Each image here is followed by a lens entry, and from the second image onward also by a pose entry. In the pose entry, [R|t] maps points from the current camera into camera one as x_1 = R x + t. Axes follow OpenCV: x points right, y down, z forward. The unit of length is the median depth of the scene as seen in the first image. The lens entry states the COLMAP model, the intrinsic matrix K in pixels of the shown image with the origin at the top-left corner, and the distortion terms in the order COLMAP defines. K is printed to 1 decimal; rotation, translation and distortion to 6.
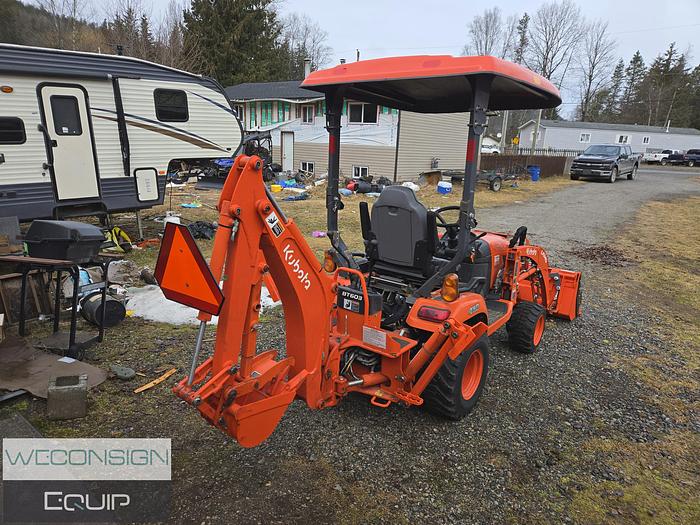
lens RADIAL K [[461.6, 0, 352.5], [0, 461.6, 257.9], [0, 0, 1]] dist [0.070754, -0.060281]
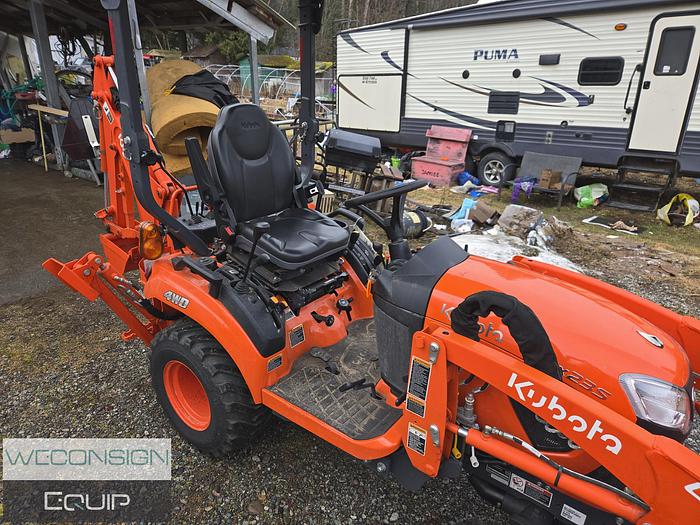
lens RADIAL K [[466.5, 0, 346.9], [0, 466.5, 264.8], [0, 0, 1]] dist [0.067096, -0.055962]
pose [[0.014576, 0.349197, -0.936936, 0.296511], [-0.265306, 0.904800, 0.333092, -0.074719], [0.964054, 0.243720, 0.105833, 0.390722]]
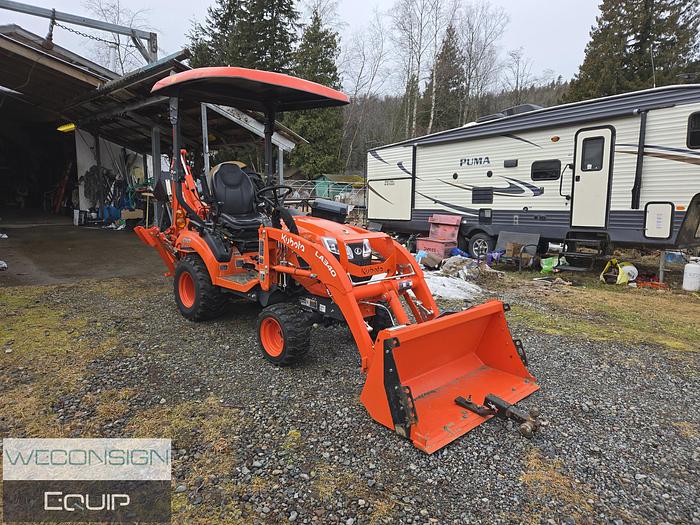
lens RADIAL K [[461.6, 0, 352.5], [0, 461.6, 257.9], [0, 0, 1]] dist [0.070754, -0.060281]
pose [[-0.132561, 0.109204, -0.985141, 0.561657], [-0.262205, 0.954640, 0.141106, -0.062889], [0.955864, 0.277014, -0.097914, 0.564960]]
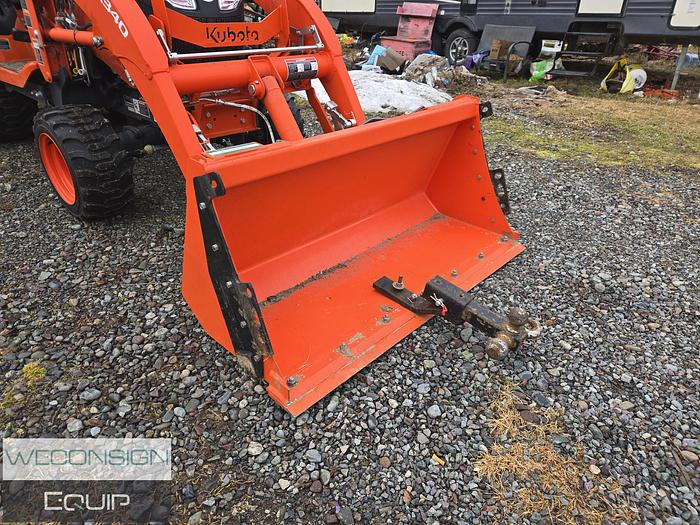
lens RADIAL K [[464.3, 0, 354.2], [0, 464.3, 265.5], [0, 0, 1]] dist [0.063213, -0.049906]
pose [[-0.071806, 0.471308, -0.879041, 0.395114], [-0.268751, 0.839578, 0.472103, -0.028422], [0.960529, 0.270143, 0.066378, 0.608157]]
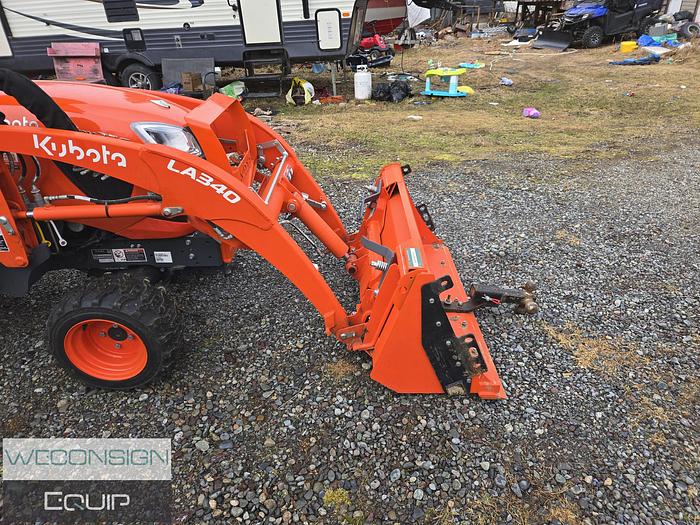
lens RADIAL K [[461.6, 0, 352.5], [0, 461.6, 257.9], [0, 0, 1]] dist [0.070754, -0.060281]
pose [[0.624544, 0.337015, -0.704532, 0.383247], [-0.146251, 0.936612, 0.318385, -0.040448], [0.767174, -0.095807, 0.634244, 0.438543]]
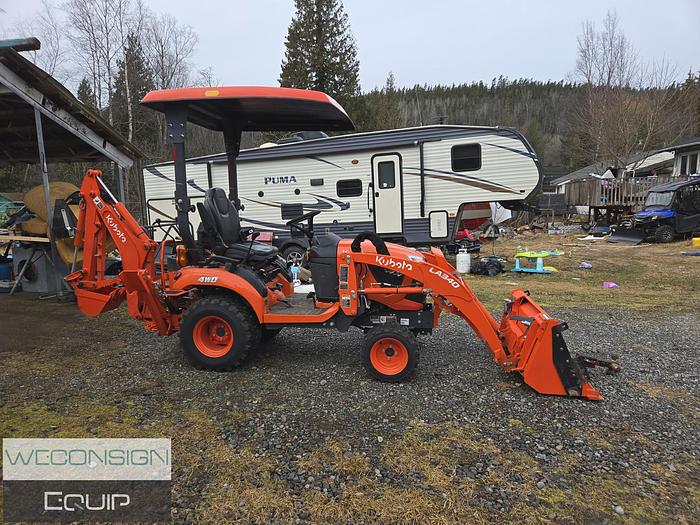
lens RADIAL K [[458.5, 0, 347.6], [0, 458.5, 263.7], [0, 0, 1]] dist [0.076040, -0.061757]
pose [[0.478139, 0.069016, -0.875568, 0.521210], [-0.175369, 0.984335, -0.018178, 0.007560], [0.860598, 0.162240, 0.482753, 0.243507]]
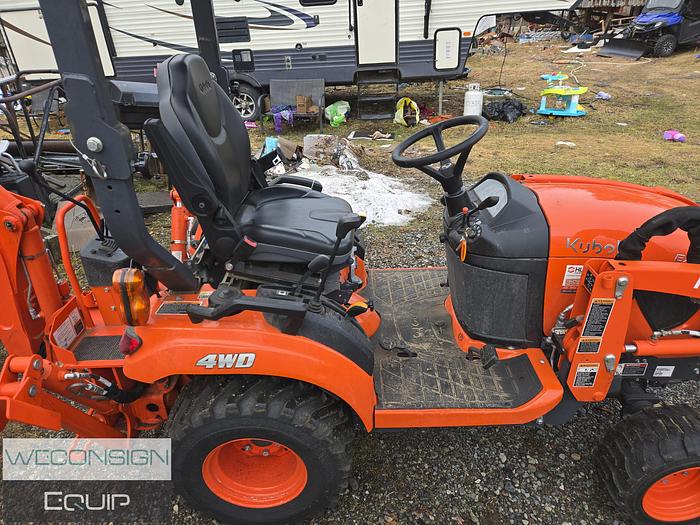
lens RADIAL K [[463.8, 0, 349.5], [0, 463.8, 259.8], [0, 0, 1]] dist [0.063749, -0.050803]
pose [[0.618384, 0.340305, -0.708374, 0.211565], [-0.142552, 0.935001, 0.324734, -0.049361], [0.772839, -0.099830, 0.626700, 0.278585]]
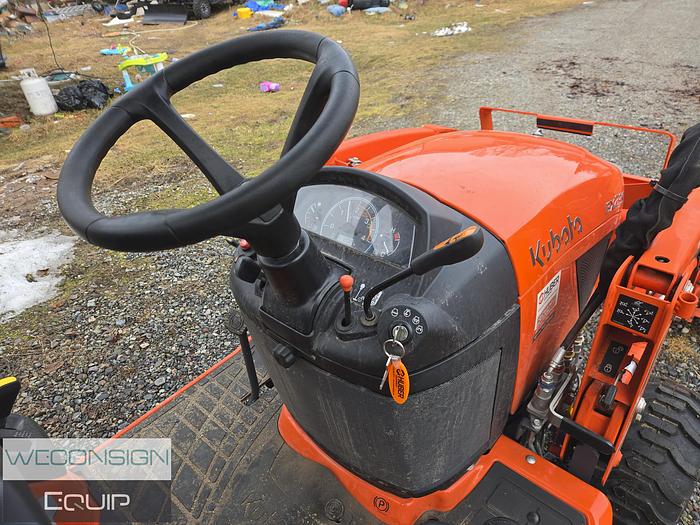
lens RADIAL K [[466.5, 0, 346.9], [0, 466.5, 264.8], [0, 0, 1]] dist [0.067096, -0.055962]
pose [[0.994482, -0.043544, -0.095444, 0.110445], [0.073563, 0.938079, 0.338520, -0.040546], [0.074793, -0.343673, 0.936106, 0.366300]]
